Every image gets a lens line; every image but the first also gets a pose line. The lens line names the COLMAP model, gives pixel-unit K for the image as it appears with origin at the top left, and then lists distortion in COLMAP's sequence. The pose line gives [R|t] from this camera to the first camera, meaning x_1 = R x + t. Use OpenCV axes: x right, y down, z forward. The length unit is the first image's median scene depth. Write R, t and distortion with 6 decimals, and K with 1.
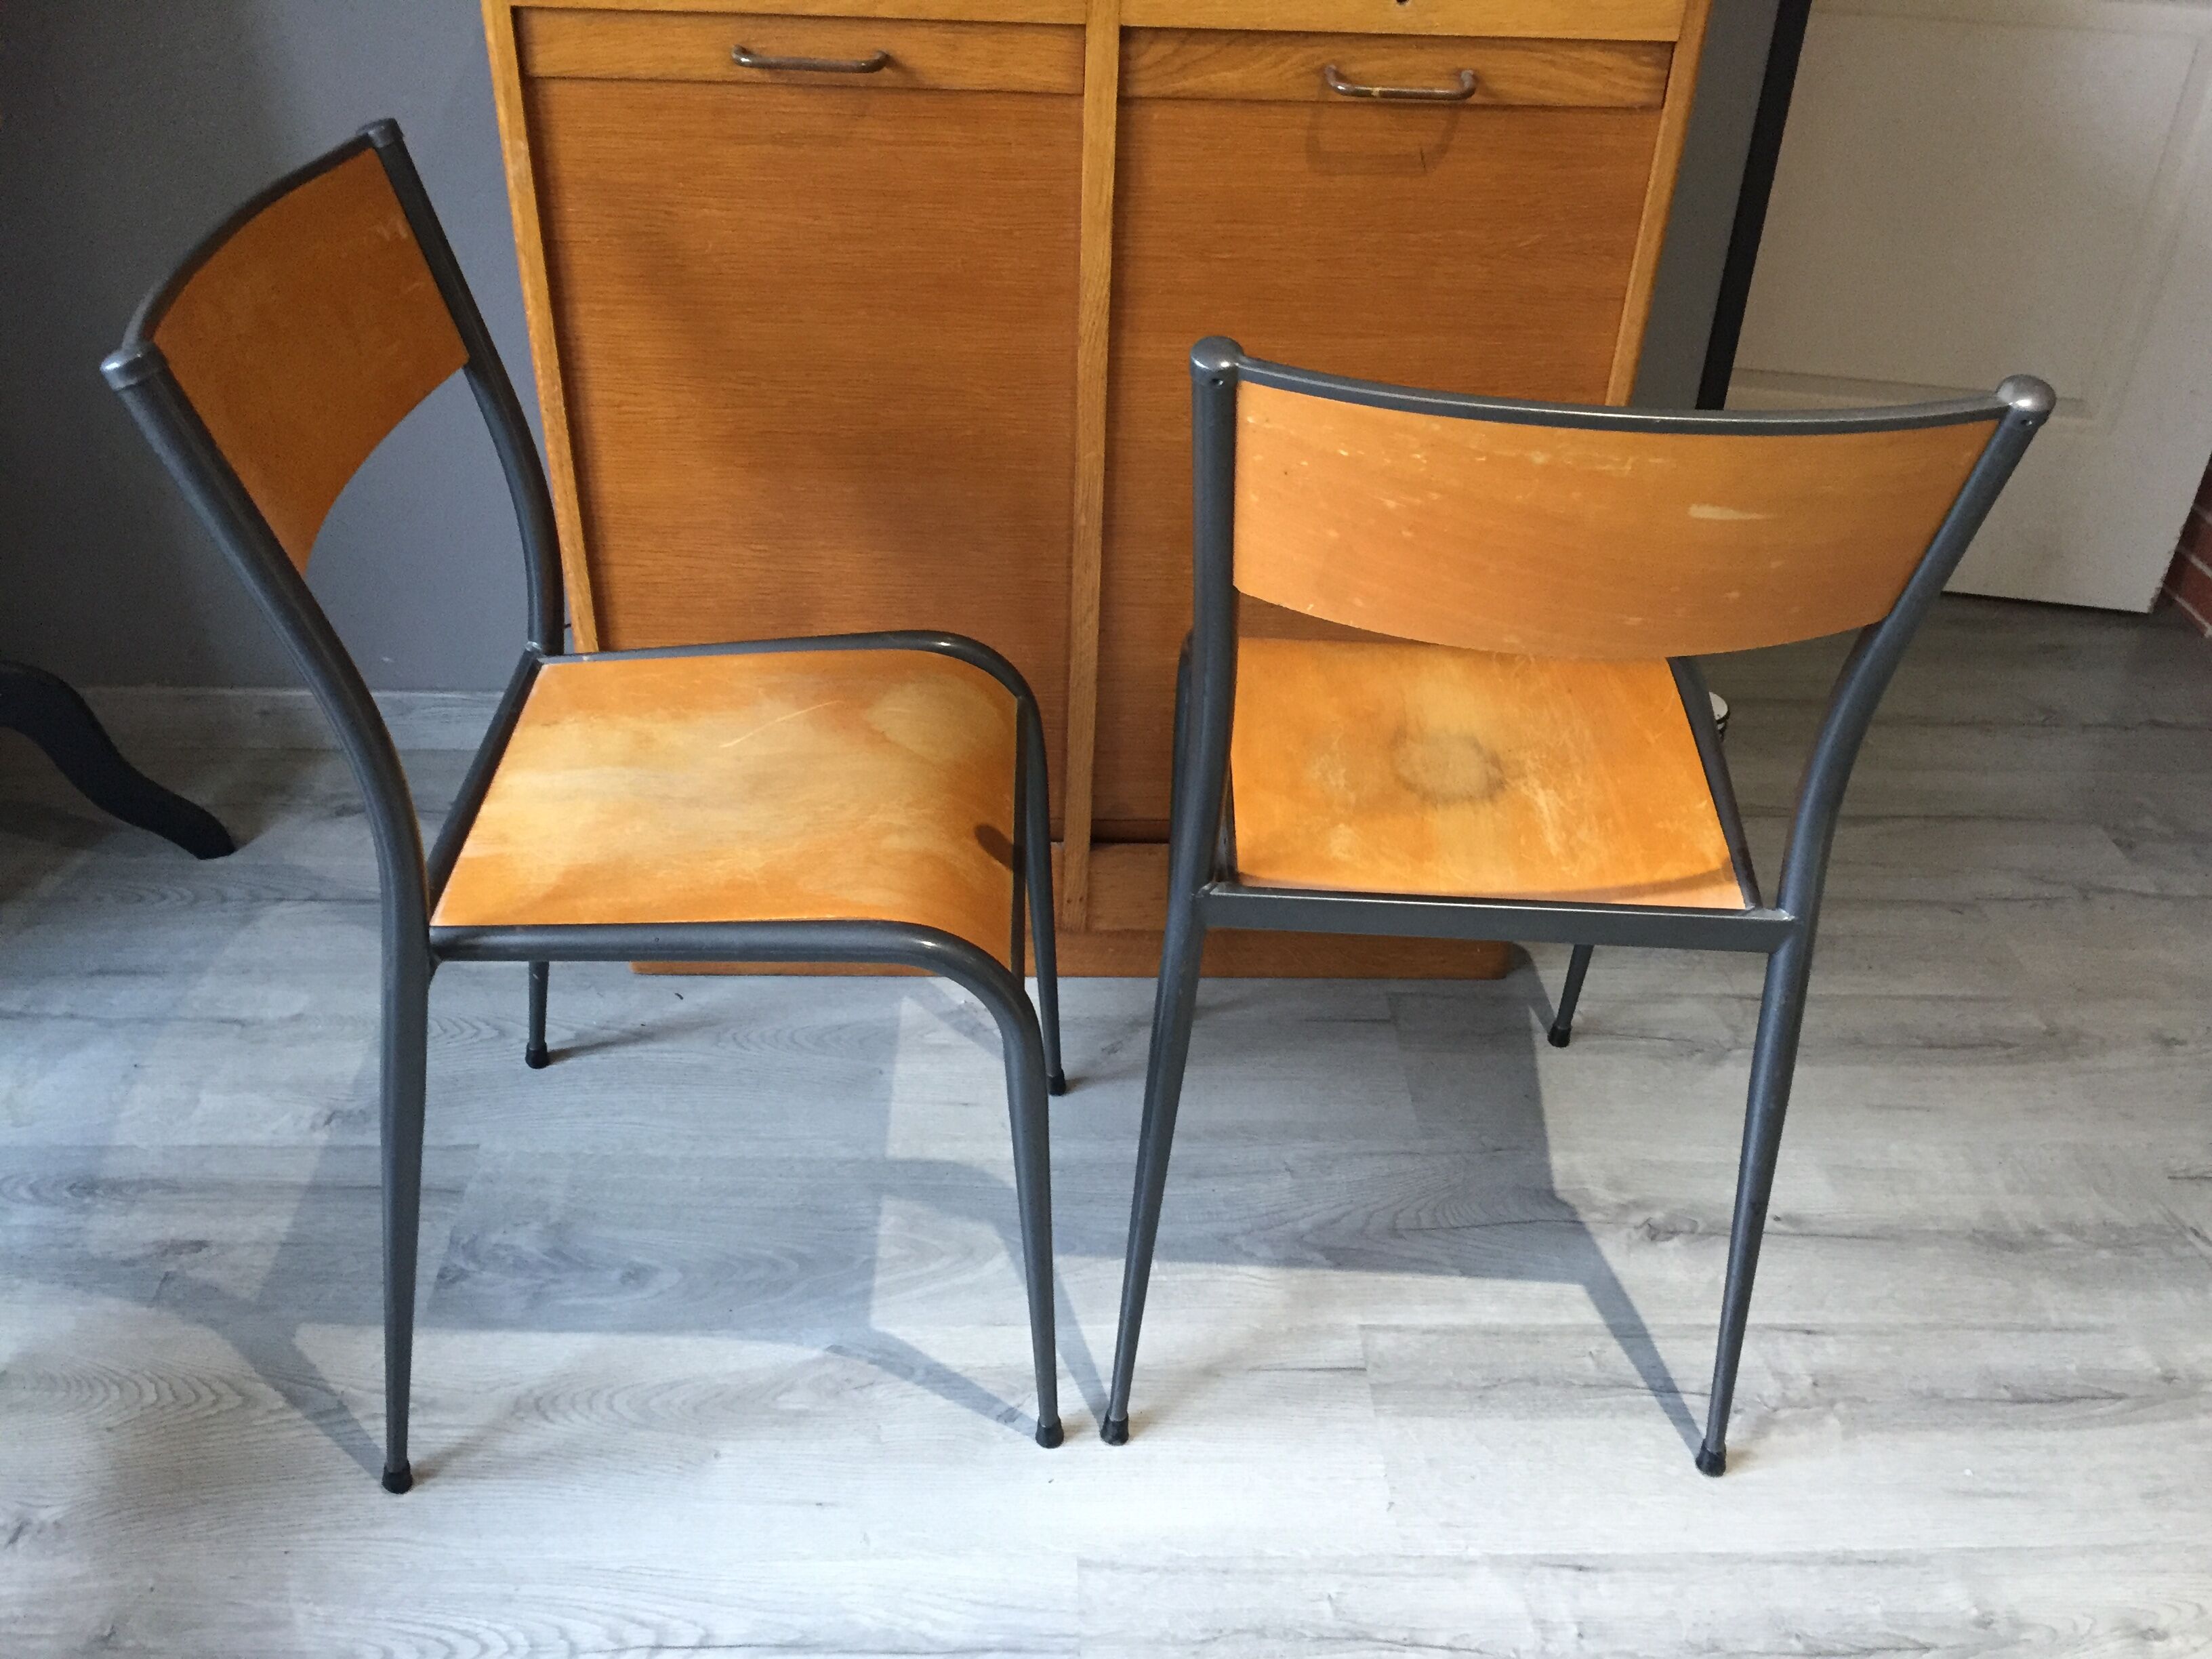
lens RADIAL K [[1929.4, 0, 1109.5], [0, 1929.4, 838.8], [0, 0, 1]] dist [0.077400, -0.111962]
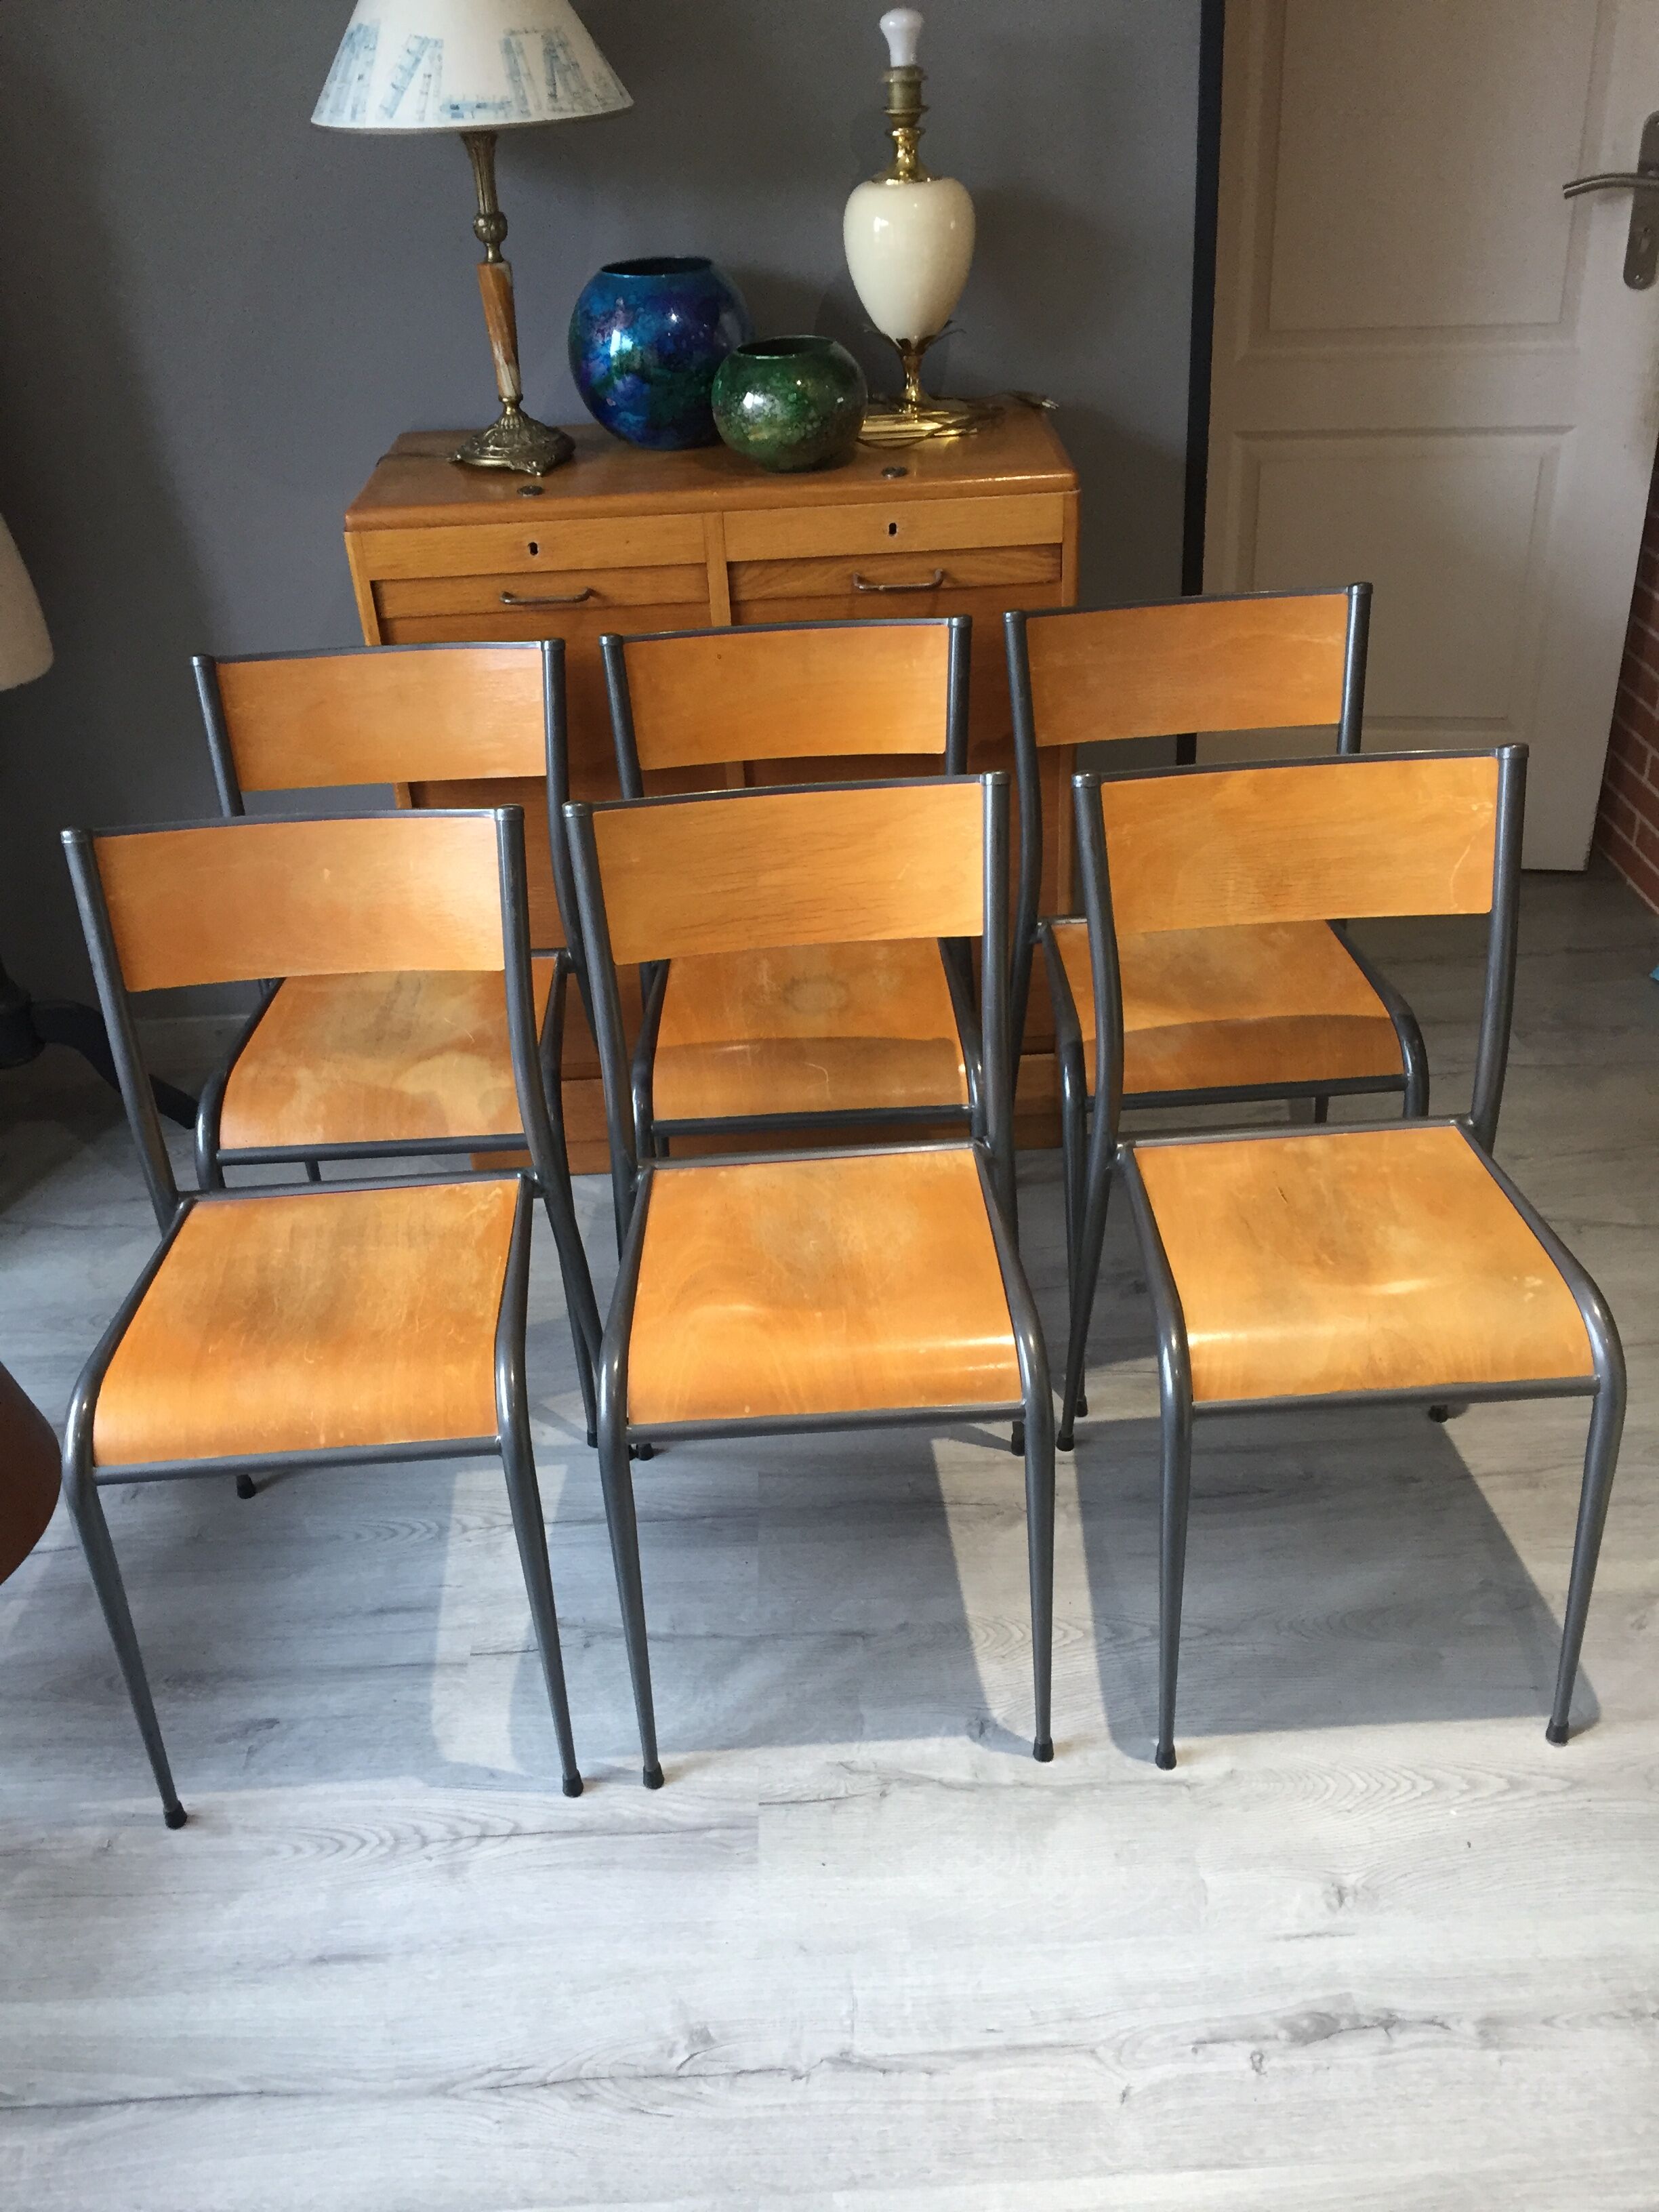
lens RADIAL K [[1929.4, 0, 847.5], [0, 1929.4, 1137.7], [0, 0, 1]] dist [0.077400, -0.111962]
pose [[0.996465, -0.066989, -0.050686, 0.157865], [0.065686, 0.997476, -0.026955, 0.128259], [0.052364, 0.023531, 0.998351, -0.643163]]
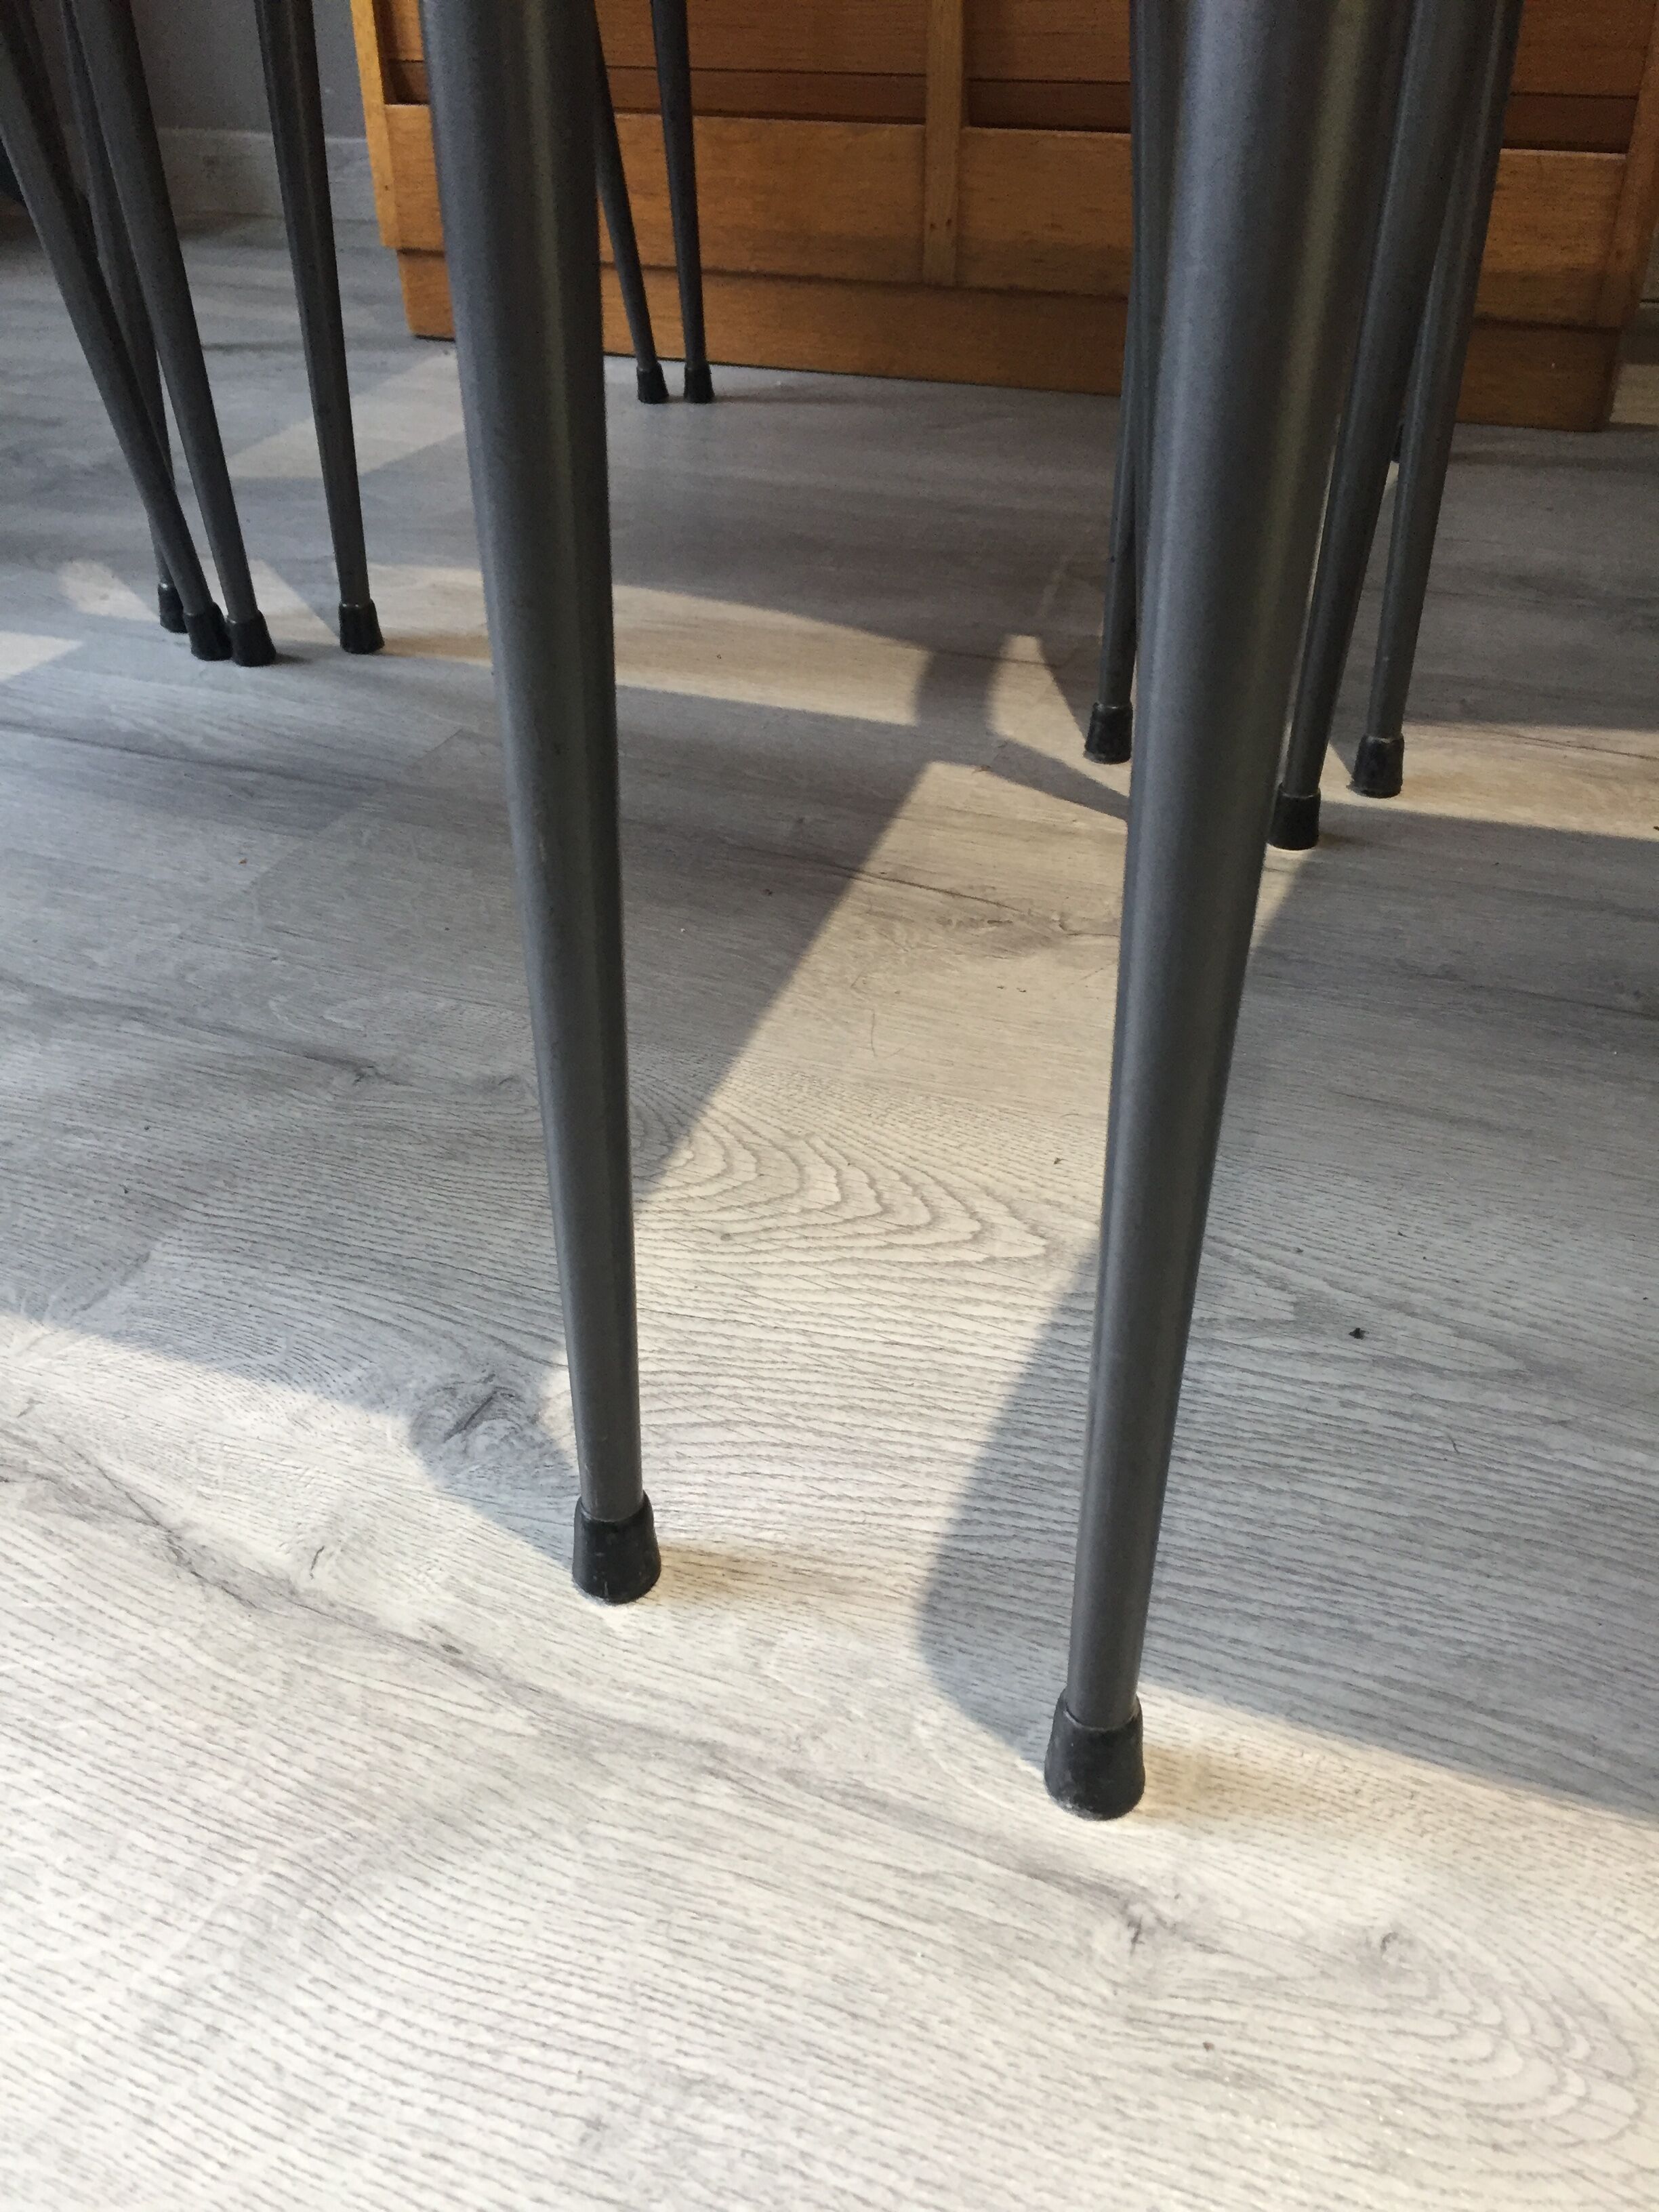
lens RADIAL K [[1929.4, 0, 832.8], [0, 1929.4, 1112.8], [0, 0, 1]] dist [0.077400, -0.111962]
pose [[0.917756, 0.176796, -0.355623, 0.330066], [-0.184291, 0.982786, 0.012986, 0.447344], [0.351797, 0.053620, 0.934539, 0.445737]]
